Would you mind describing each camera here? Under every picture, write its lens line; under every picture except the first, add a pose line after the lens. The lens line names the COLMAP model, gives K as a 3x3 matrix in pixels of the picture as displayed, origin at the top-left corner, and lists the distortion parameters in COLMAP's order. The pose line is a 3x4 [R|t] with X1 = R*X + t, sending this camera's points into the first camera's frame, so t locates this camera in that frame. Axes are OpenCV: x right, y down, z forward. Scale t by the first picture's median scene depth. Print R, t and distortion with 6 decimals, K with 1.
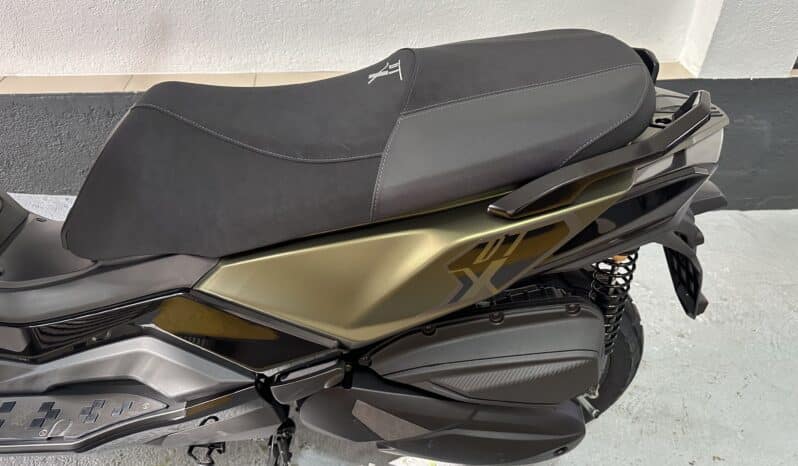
lens RADIAL K [[561.2, 0, 412.6], [0, 561.2, 235.2], [0, 0, 1]] dist [0.074861, -0.124755]
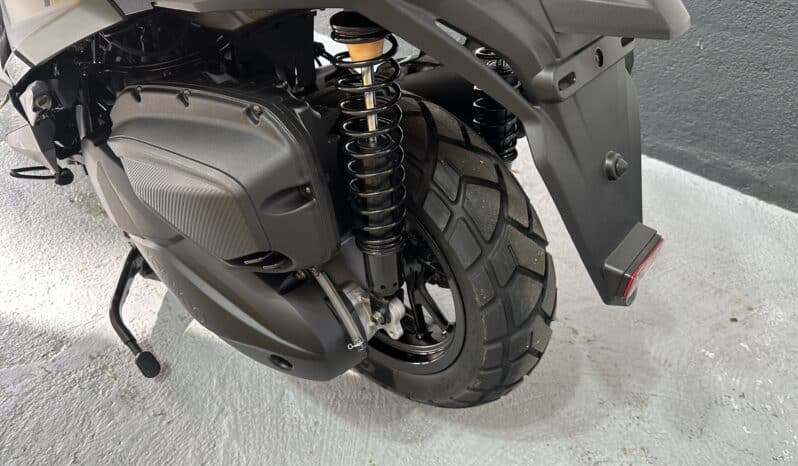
lens RADIAL K [[571.4, 0, 382.0], [0, 571.4, 233.4], [0, 0, 1]] dist [0.068671, -0.099393]
pose [[0.720335, 0.383065, -0.578255, 0.747153], [-0.351096, 0.920346, 0.172321, 0.092591], [0.598205, 0.078894, 0.797450, 0.570889]]
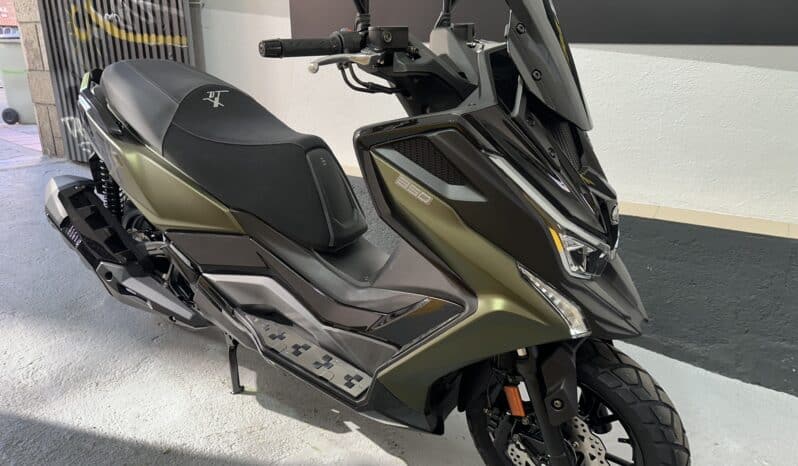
lens RADIAL K [[564.3, 0, 397.5], [0, 564.3, 238.8], [0, 0, 1]] dist [0.032595, -0.043767]
pose [[0.783006, 0.178975, -0.595709, 0.825567], [-0.336619, 0.927273, -0.163865, 0.210104], [0.523057, 0.328834, 0.786307, -0.107975]]
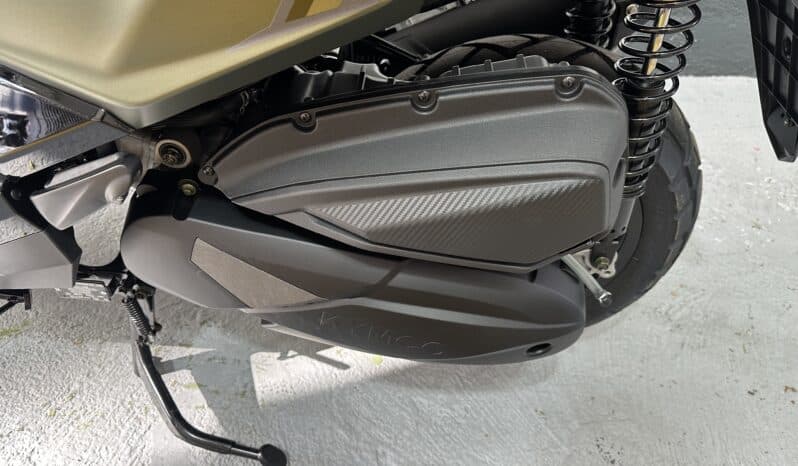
lens RADIAL K [[560.3, 0, 400.0], [0, 560.3, 236.4], [0, 0, 1]] dist [0.065408, -0.093294]
pose [[0.992008, 0.060429, -0.110766, 0.187185], [-0.043814, 0.988206, 0.146729, 0.189986], [0.118326, -0.140703, 0.982956, 0.425993]]
